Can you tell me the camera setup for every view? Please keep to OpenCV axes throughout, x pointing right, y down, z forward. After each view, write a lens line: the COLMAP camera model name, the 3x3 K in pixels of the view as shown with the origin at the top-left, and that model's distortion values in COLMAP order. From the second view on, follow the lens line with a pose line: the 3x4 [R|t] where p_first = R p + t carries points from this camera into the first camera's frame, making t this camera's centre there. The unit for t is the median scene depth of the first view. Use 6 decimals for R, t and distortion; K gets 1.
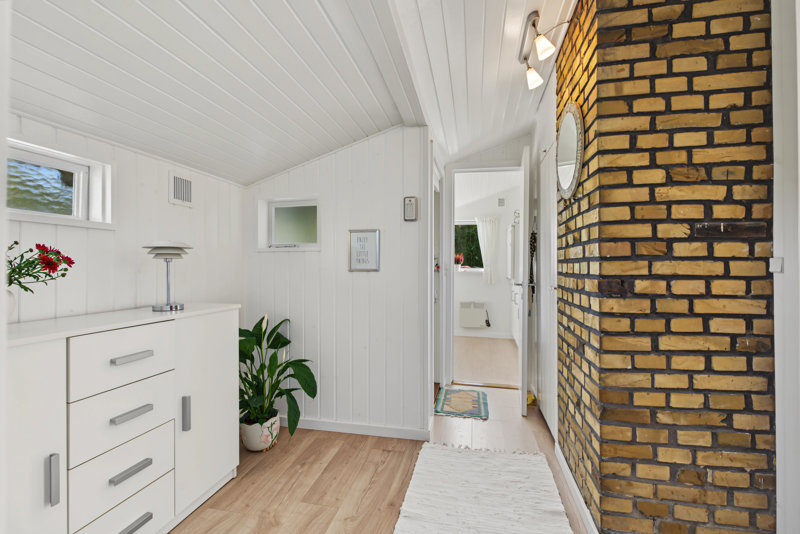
lens RADIAL K [[362.2, 0, 400.1], [0, 362.2, 266.7], [0, 0, 1]] dist [-0.003814, -0.000259]
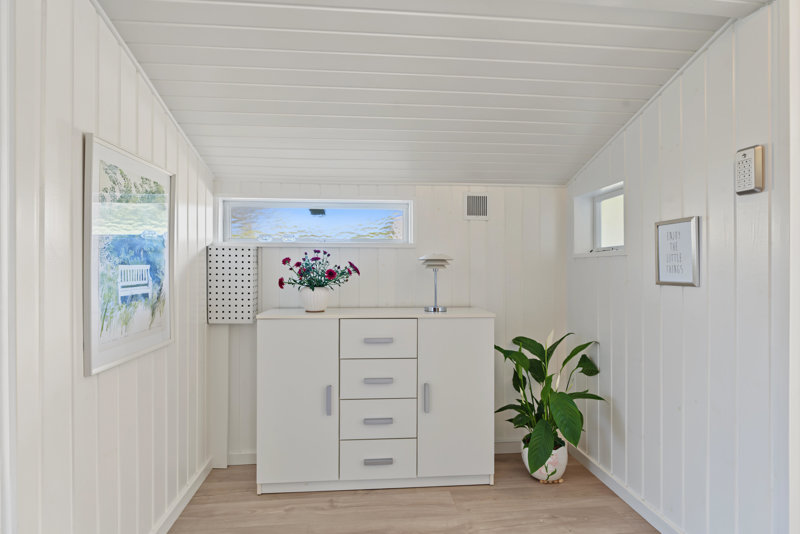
lens RADIAL K [[402.1, 0, 401.2], [0, 402.1, 266.2], [0, 0, 1]] dist [-0.002528, 0.000074]
pose [[0.291060, -0.002342, -0.956702, 0.509003], [-0.000980, 0.999996, -0.002746, -0.022100], [0.956704, 0.001737, 0.291057, 0.404651]]
